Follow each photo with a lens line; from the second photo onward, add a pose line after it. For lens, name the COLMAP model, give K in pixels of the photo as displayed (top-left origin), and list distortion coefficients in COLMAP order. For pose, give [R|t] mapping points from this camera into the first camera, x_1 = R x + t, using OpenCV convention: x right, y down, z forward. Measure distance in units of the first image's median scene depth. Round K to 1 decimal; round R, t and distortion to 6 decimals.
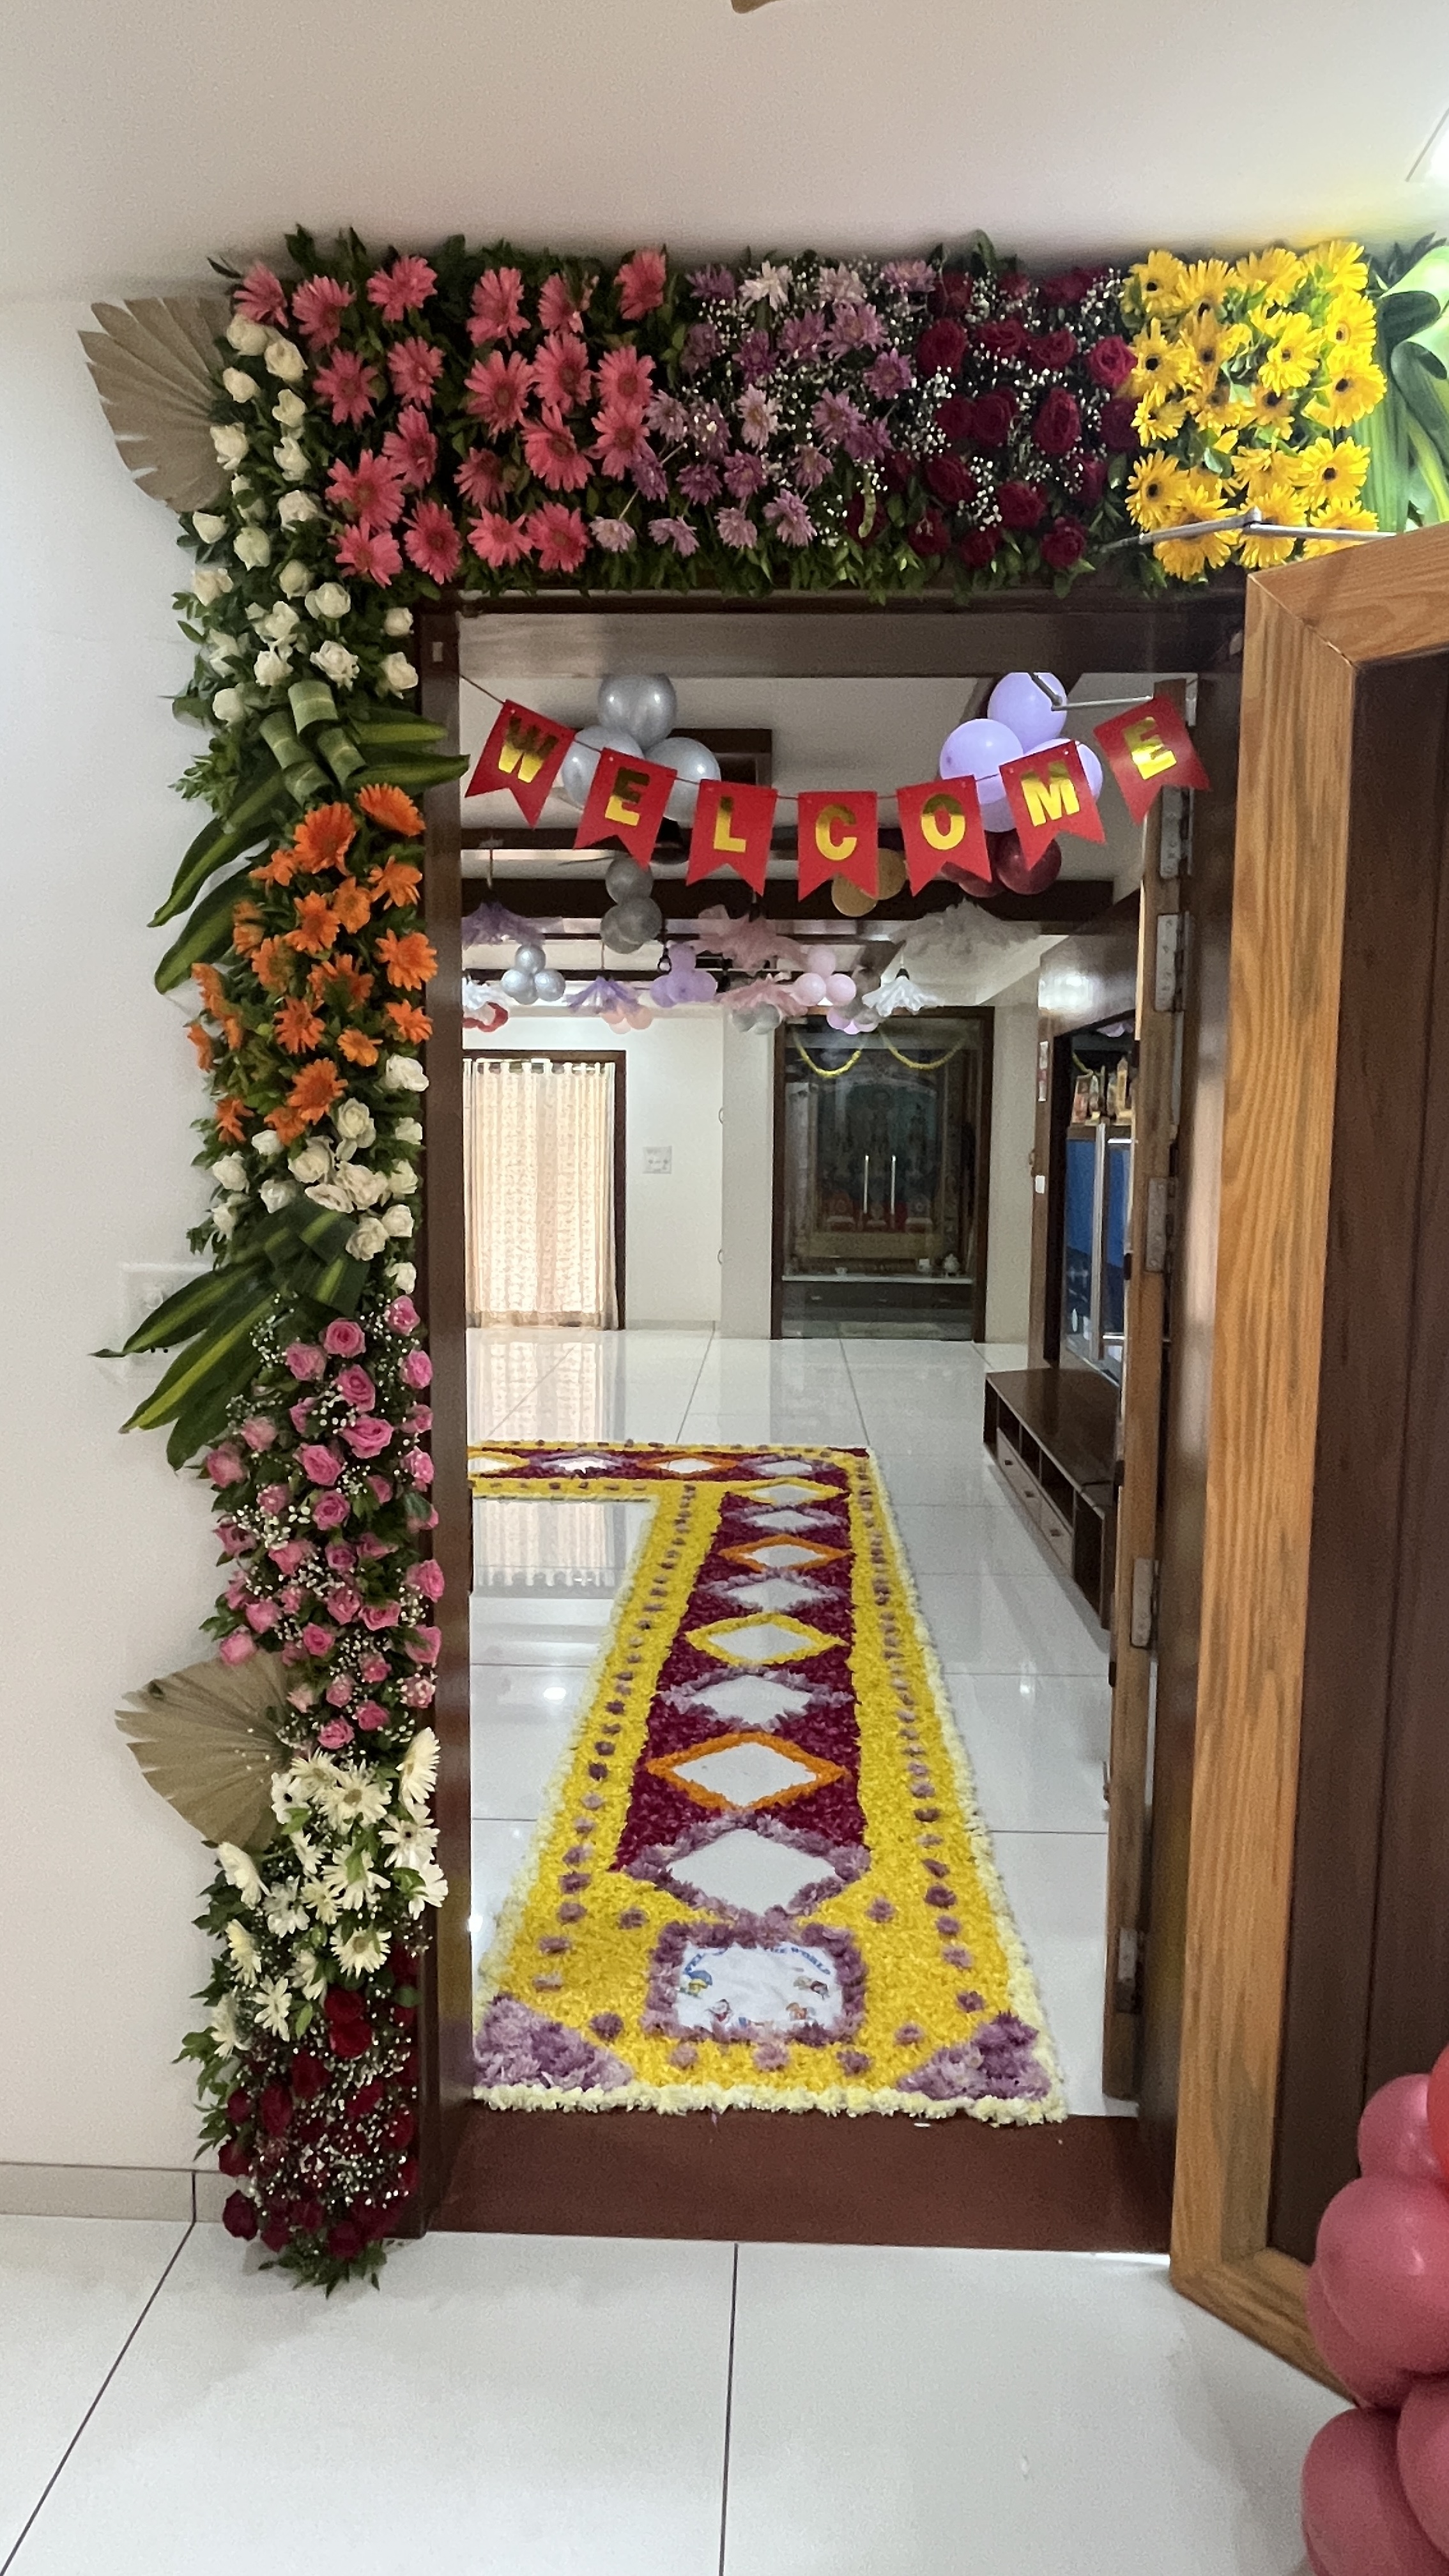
lens RADIAL K [[1402.2, 0, 724.5], [0, 1402.2, 1288.0], [0, 0, 1]] dist [0.001361, 0.000152]
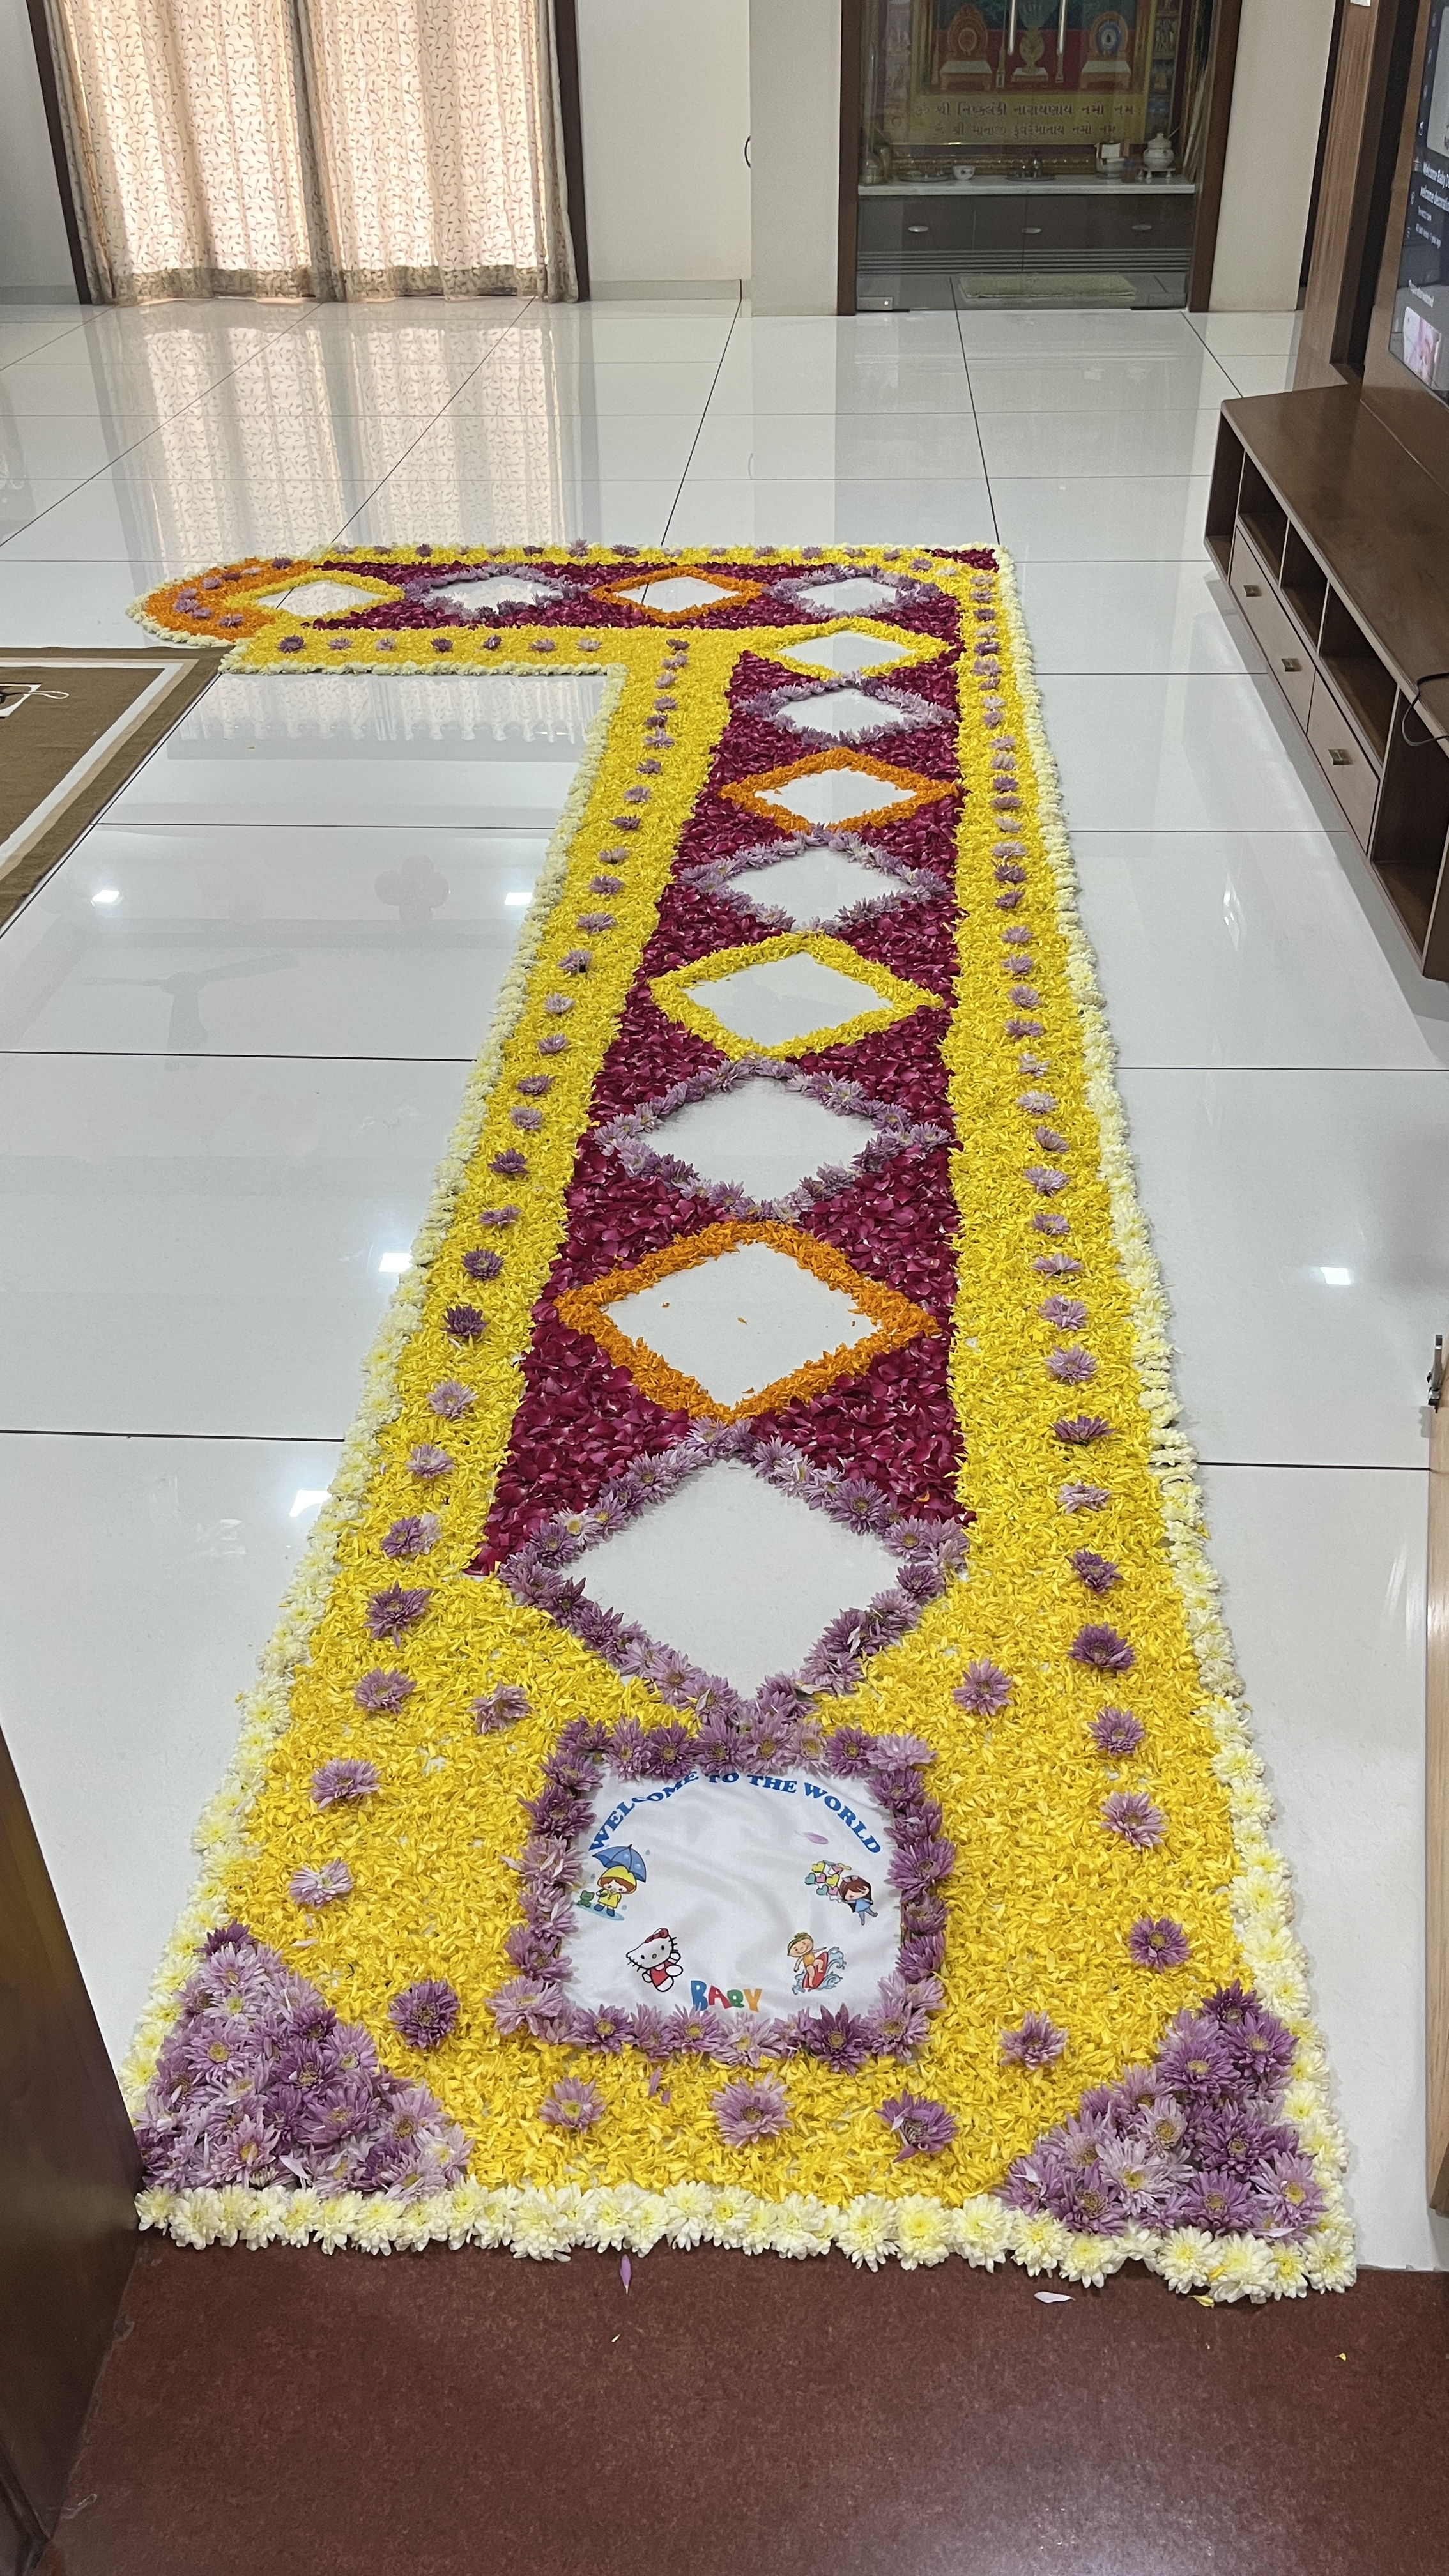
lens RADIAL K [[1926.8, 0, 724.5], [0, 1926.8, 1288.0], [0, 0, 1]] dist [0.076707, -0.112316]
pose [[0.999451, -0.008439, -0.032048, 0.028559], [0.023002, 0.872823, 0.487495, -0.022101], [0.023859, -0.487965, 0.872537, 0.319390]]
